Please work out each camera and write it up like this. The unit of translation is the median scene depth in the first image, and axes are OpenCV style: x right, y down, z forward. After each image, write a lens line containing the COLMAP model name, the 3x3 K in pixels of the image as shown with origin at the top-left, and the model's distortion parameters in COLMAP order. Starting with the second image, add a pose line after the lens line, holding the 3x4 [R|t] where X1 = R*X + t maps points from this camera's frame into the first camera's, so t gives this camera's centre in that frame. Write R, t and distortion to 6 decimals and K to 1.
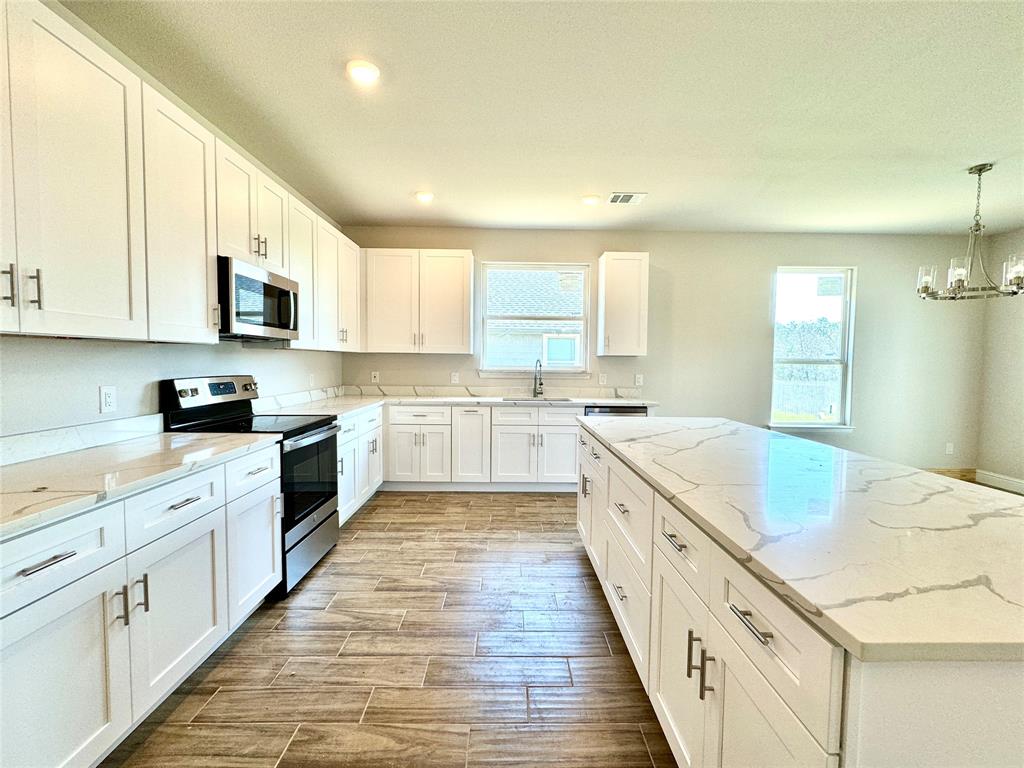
lens RADIAL K [[461.7, 0, 514.1], [0, 461.7, 381.8], [0, 0, 1]] dist [0.001854, 0.000066]
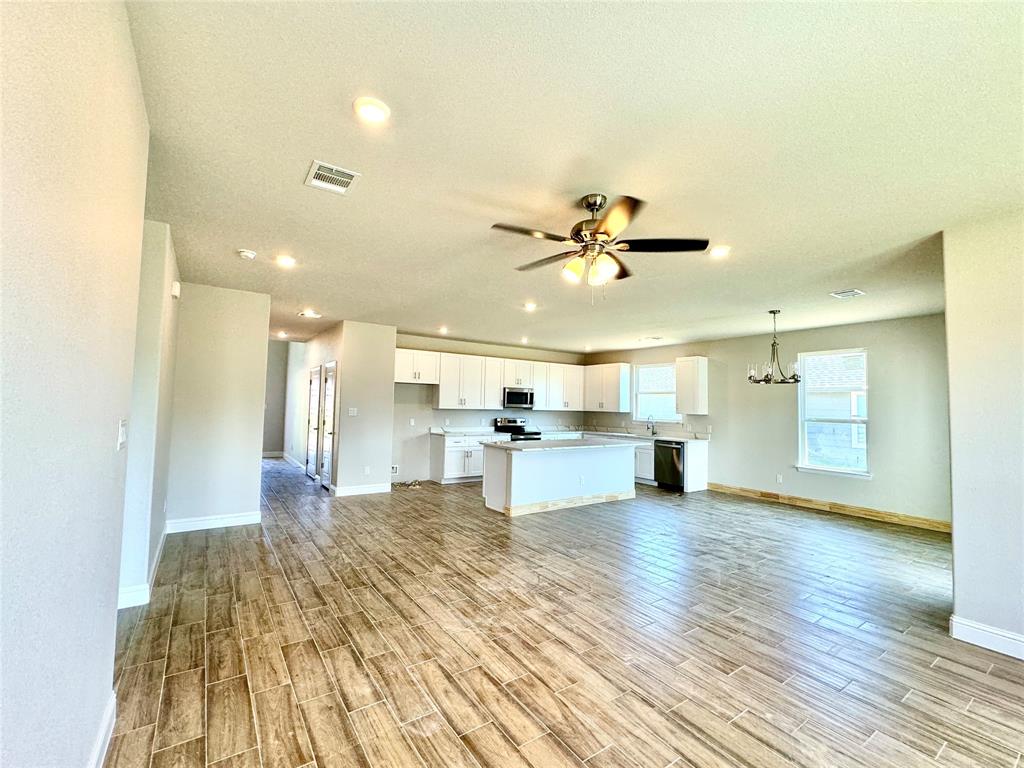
lens RADIAL K [[461.7, 0, 514.0], [0, 461.7, 383.9], [0, 0, 1]] dist [0.001854, 0.000066]
pose [[0.535782, -0.039008, -0.843455, 1.405873], [-0.053300, 0.995378, -0.079891, 0.005165], [0.842673, 0.087761, 0.531226, -0.526643]]
